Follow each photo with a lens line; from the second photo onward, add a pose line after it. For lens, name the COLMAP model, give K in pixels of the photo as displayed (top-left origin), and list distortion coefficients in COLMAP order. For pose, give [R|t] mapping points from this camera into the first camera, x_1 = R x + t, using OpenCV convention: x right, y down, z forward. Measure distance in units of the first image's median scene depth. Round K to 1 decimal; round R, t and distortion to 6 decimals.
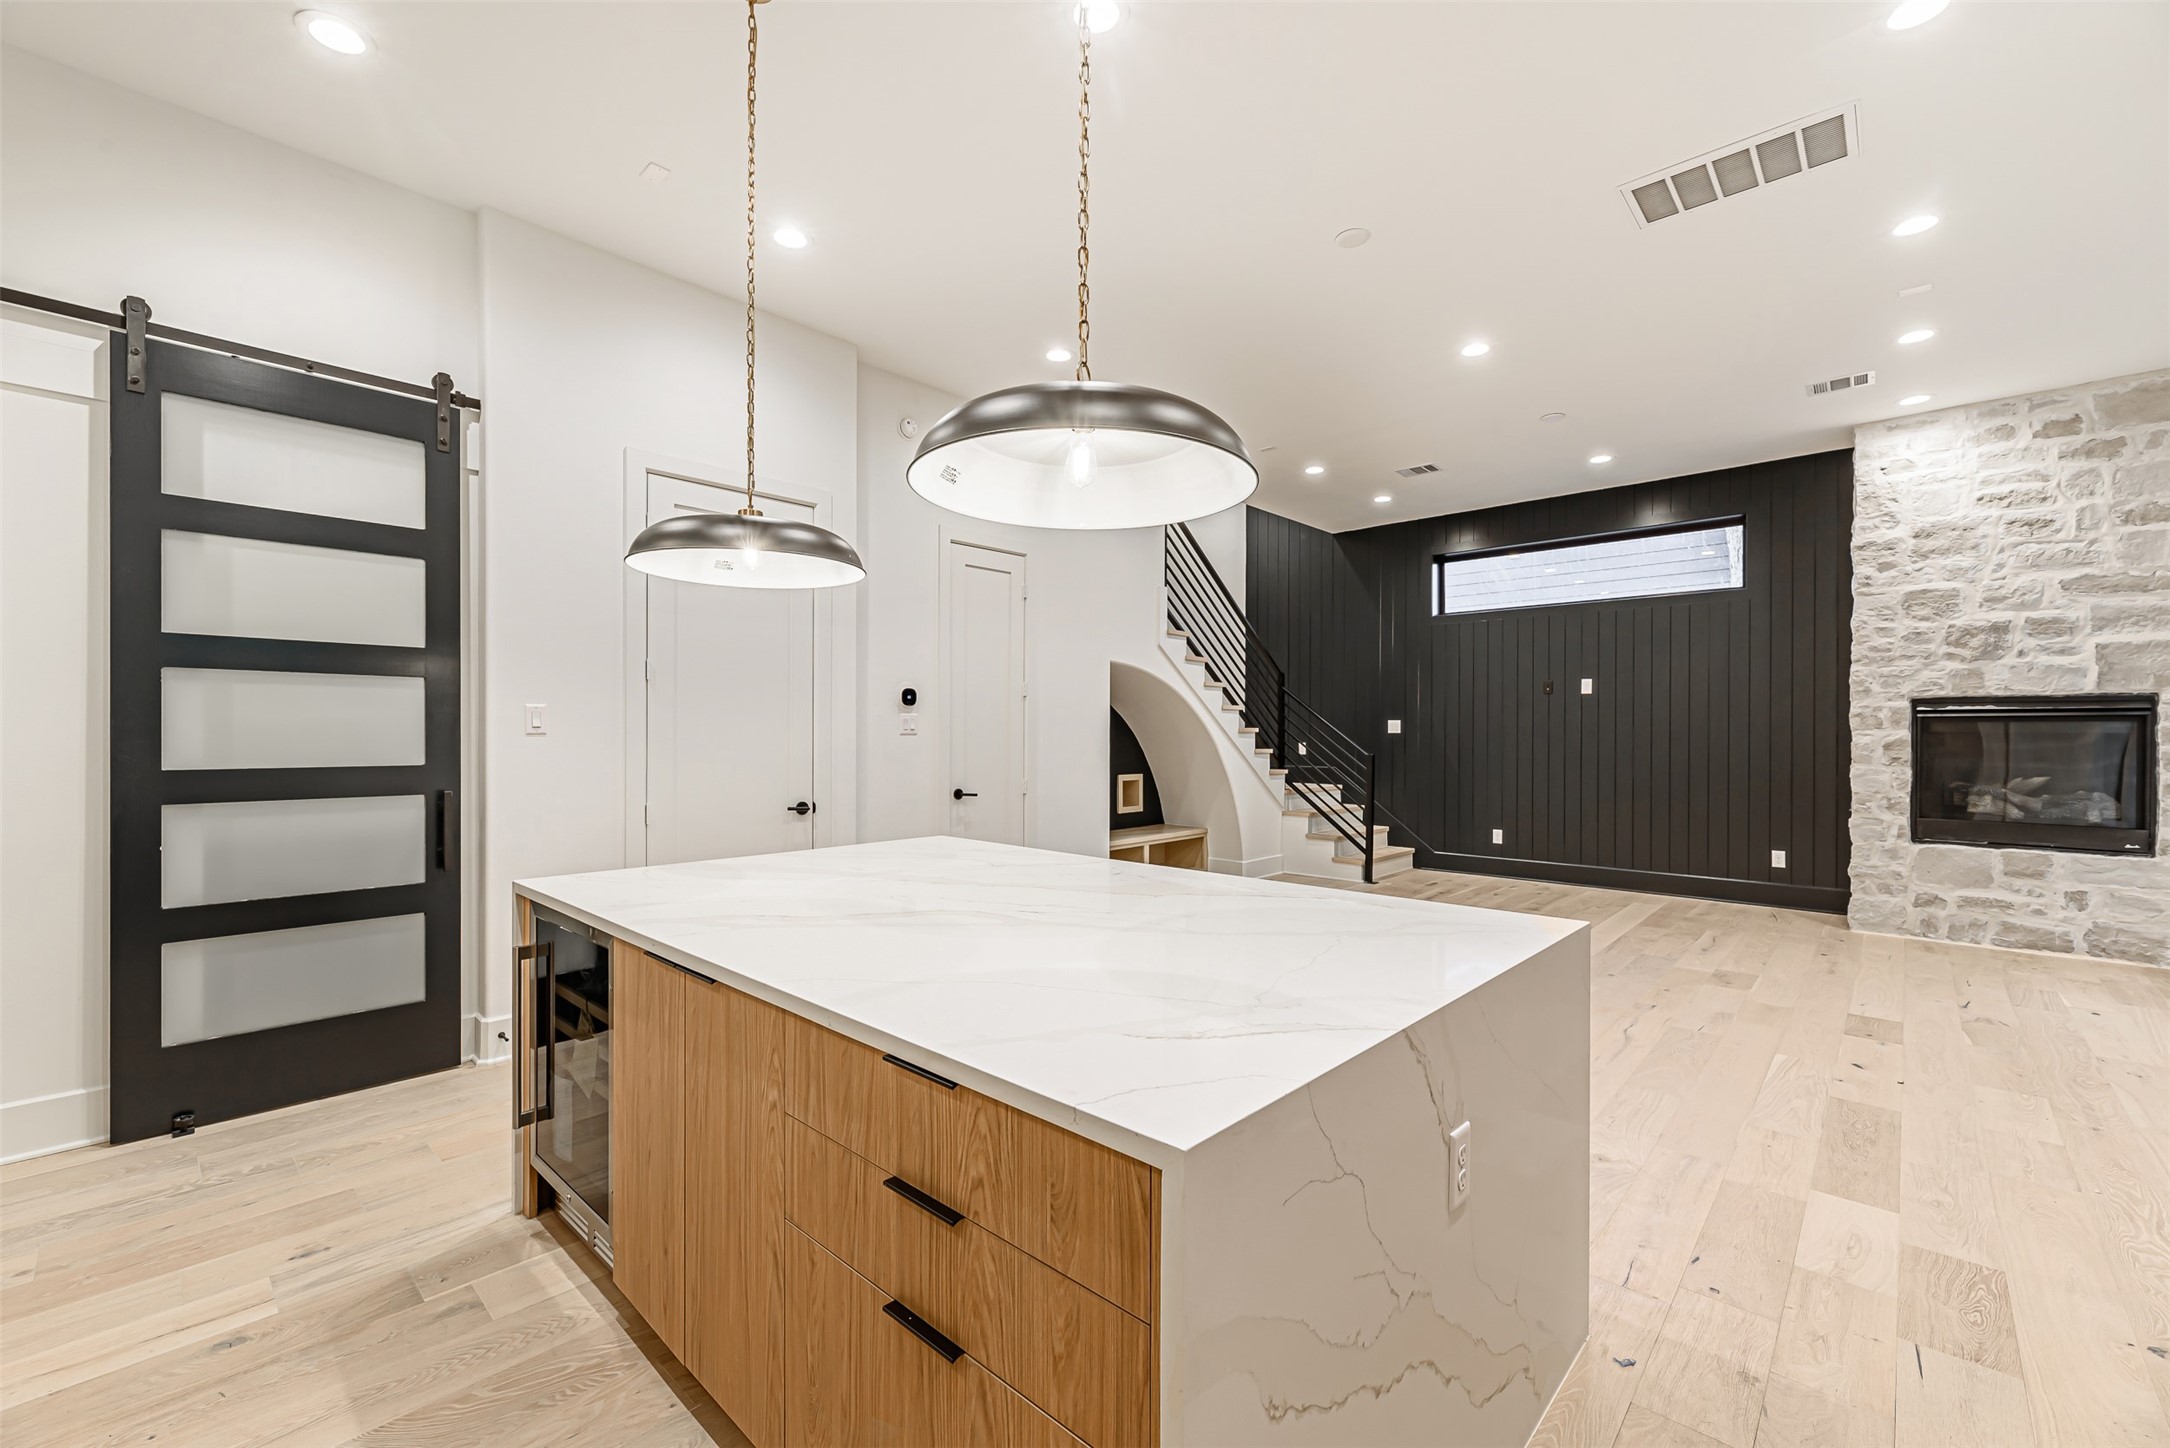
lens RADIAL K [[885.6, 0, 1085.1], [0, 885.6, 726.4], [0, 0, 1]] dist [-0.002664, -0.000021]
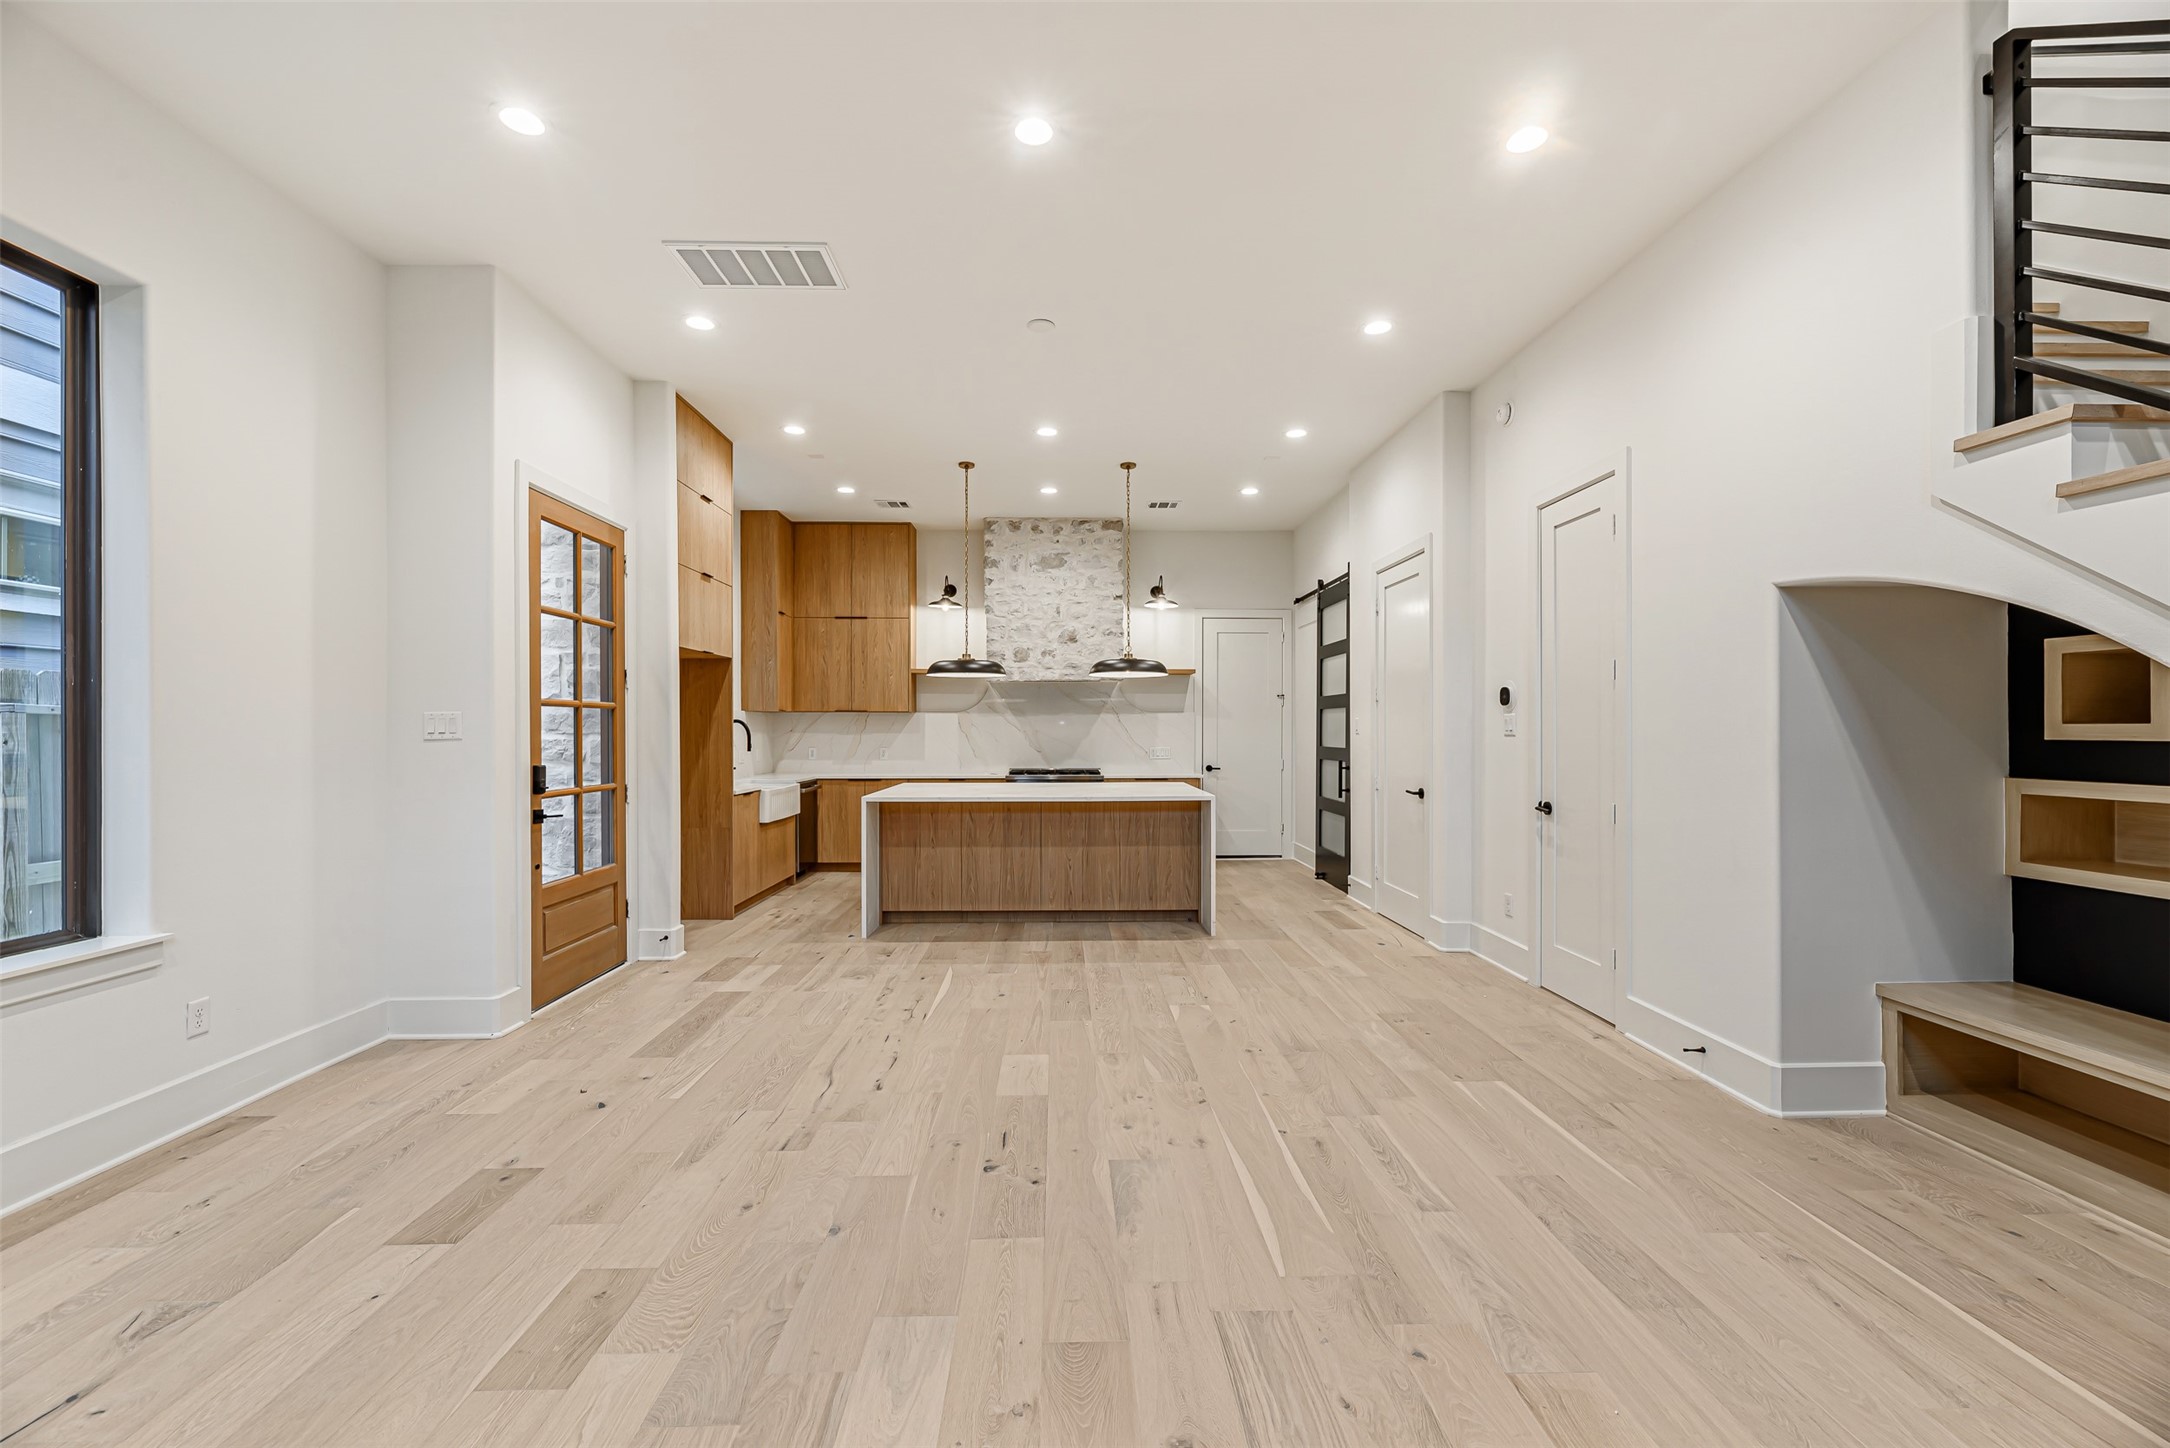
lens RADIAL K [[885.6, 0, 1087.9], [0, 885.6, 728.4], [0, 0, 1]] dist [-0.002664, -0.000021]
pose [[-0.713139, -0.001509, -0.701021, 1.303830], [0.006081, 0.999947, -0.008339, 0.010744], [0.700996, -0.010210, -0.713092, 2.257079]]
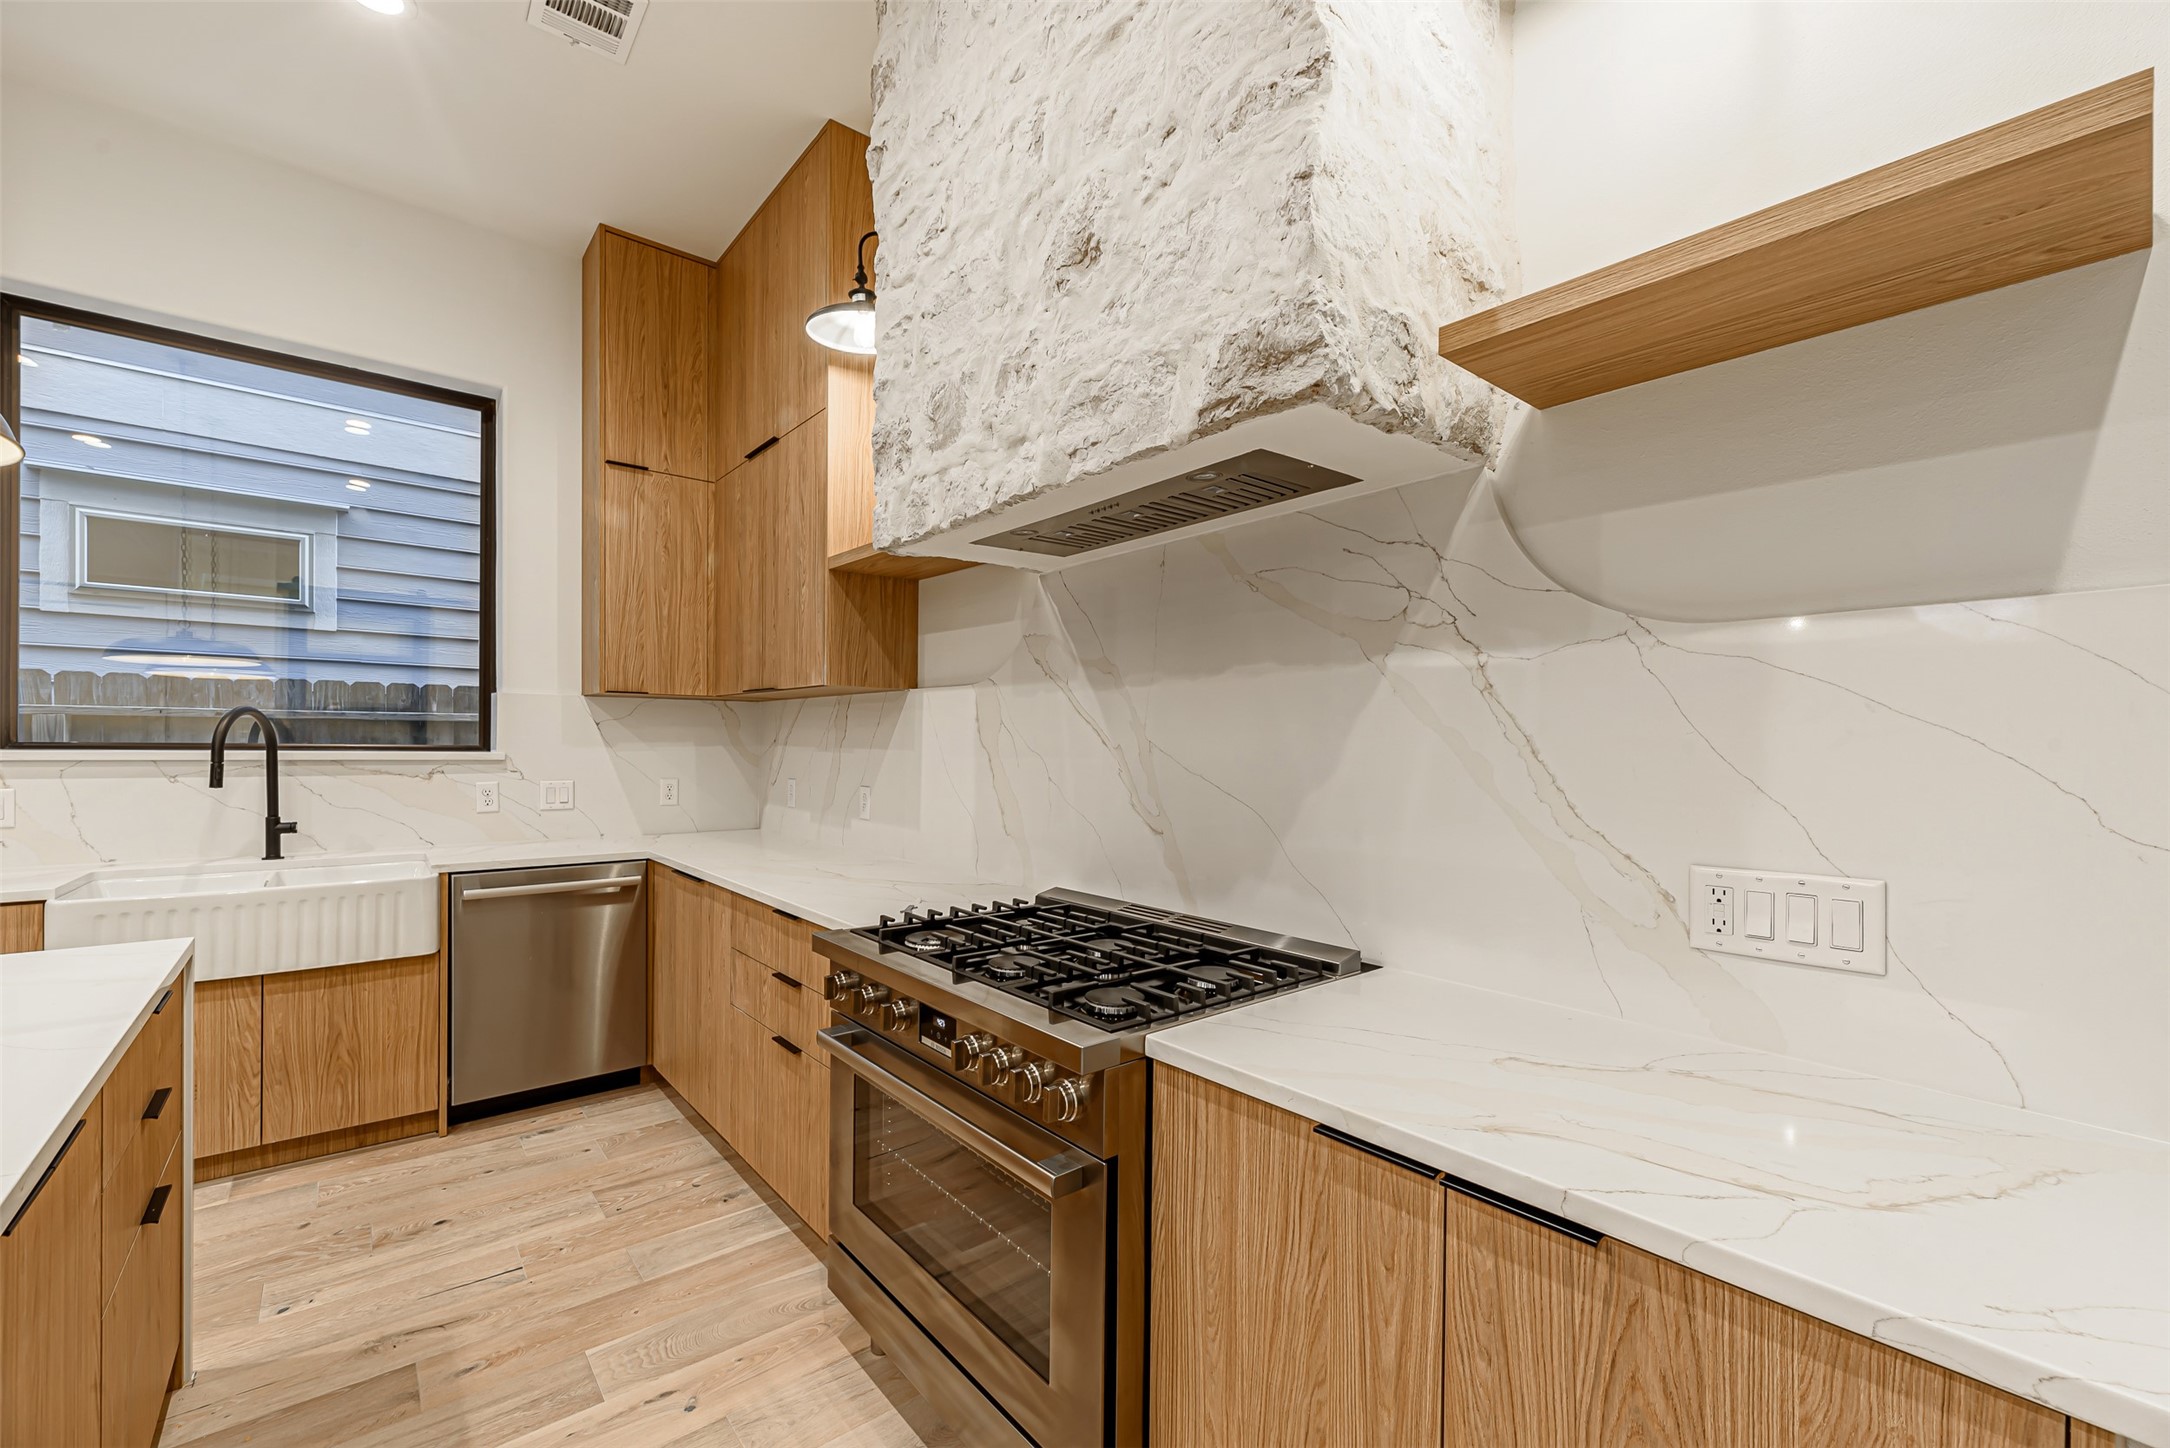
lens RADIAL K [[885.6, 0, 1090.1], [0, 885.6, 746.7], [0, 0, 1]] dist [-0.002664, -0.000021]
pose [[-0.991168, -0.010557, 0.132192, -0.656427], [-0.011549, 0.999911, -0.006736, 0.000531], [-0.132109, -0.008203, -0.991201, 0.773157]]
